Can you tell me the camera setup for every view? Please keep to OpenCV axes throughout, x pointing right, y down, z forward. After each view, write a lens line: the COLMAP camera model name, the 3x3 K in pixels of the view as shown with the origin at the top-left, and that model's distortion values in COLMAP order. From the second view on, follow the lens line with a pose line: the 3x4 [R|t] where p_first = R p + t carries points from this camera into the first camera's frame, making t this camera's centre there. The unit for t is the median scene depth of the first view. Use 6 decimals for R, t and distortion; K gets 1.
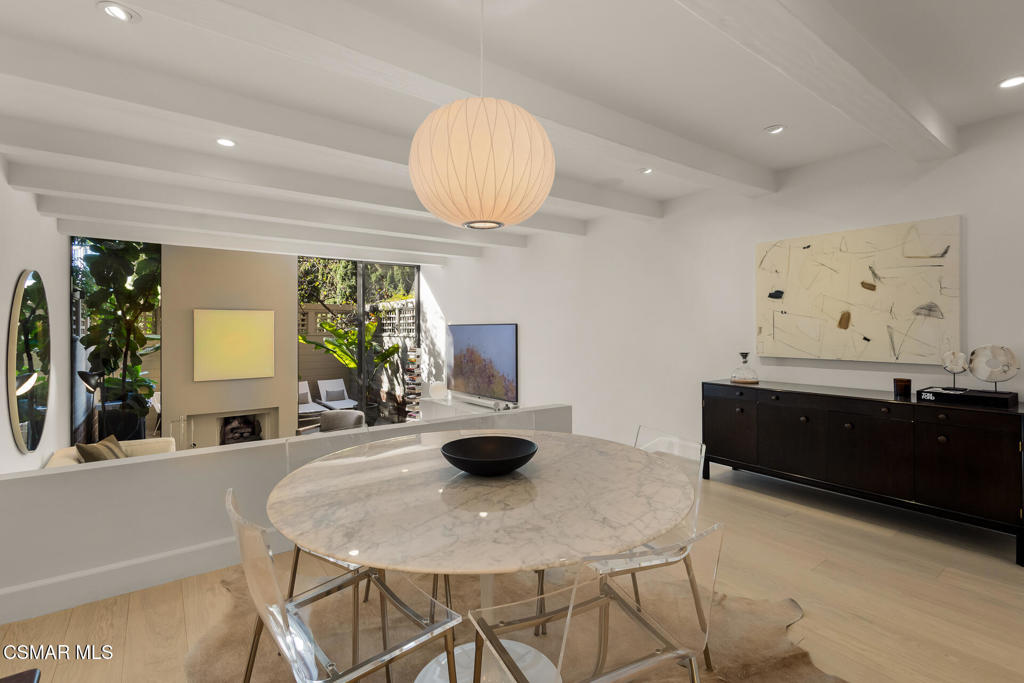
lens RADIAL K [[473.3, 0, 514.5], [0, 473.3, 327.9], [0, 0, 1]] dist [0.013790, -0.003465]
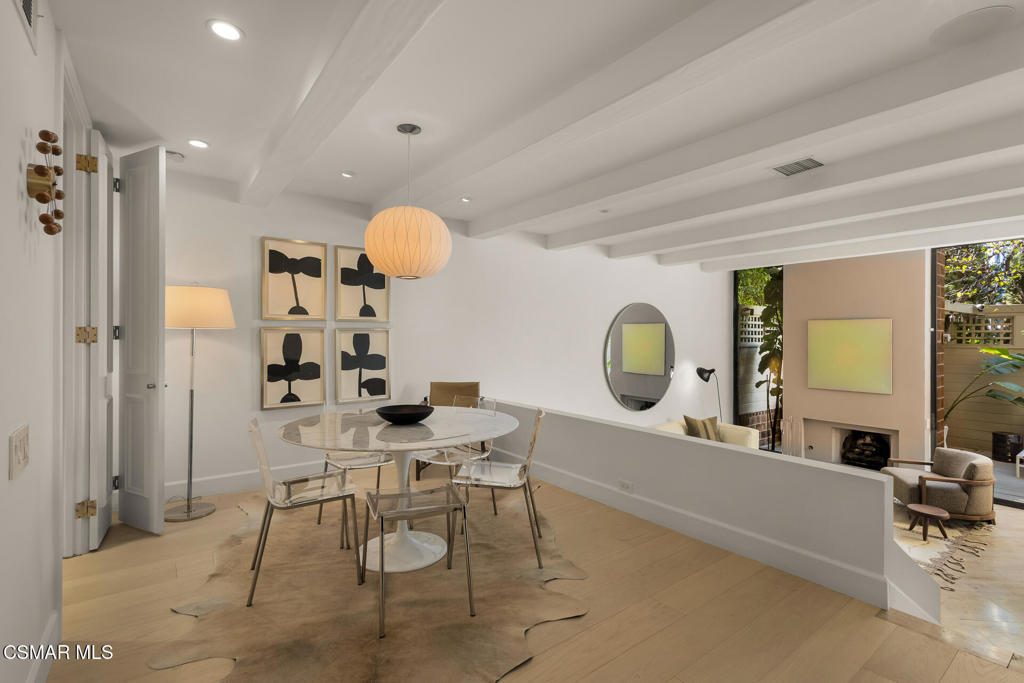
lens RADIAL K [[473.3, 0, 515.7], [0, 473.3, 337.0], [0, 0, 1]] dist [0.013790, -0.003465]
pose [[0.010321, 0.004908, -0.999935, 0.365828], [-0.004318, 0.999979, 0.004863, -0.003542], [0.999937, 0.004267, 0.010342, 0.306878]]
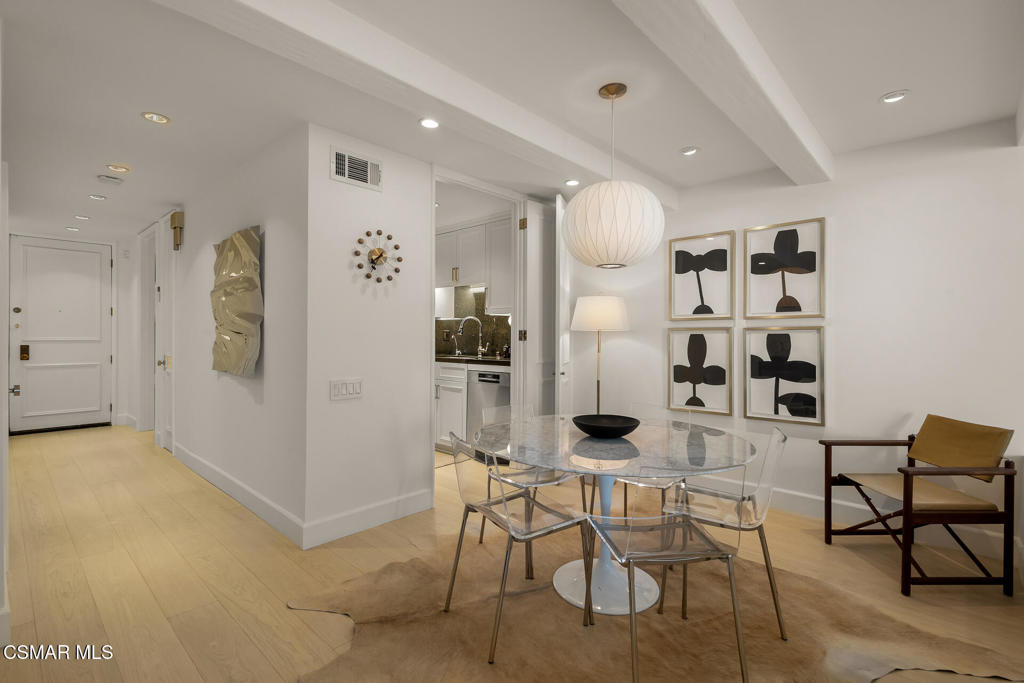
lens RADIAL K [[473.3, 0, 513.5], [0, 473.3, 336.3], [0, 0, 1]] dist [0.013790, -0.003465]
pose [[-0.983292, -0.002193, -0.182023, 0.106614], [-0.002441, 0.999996, 0.001143, -0.001564], [0.182019, 0.001568, -0.983294, 0.531336]]
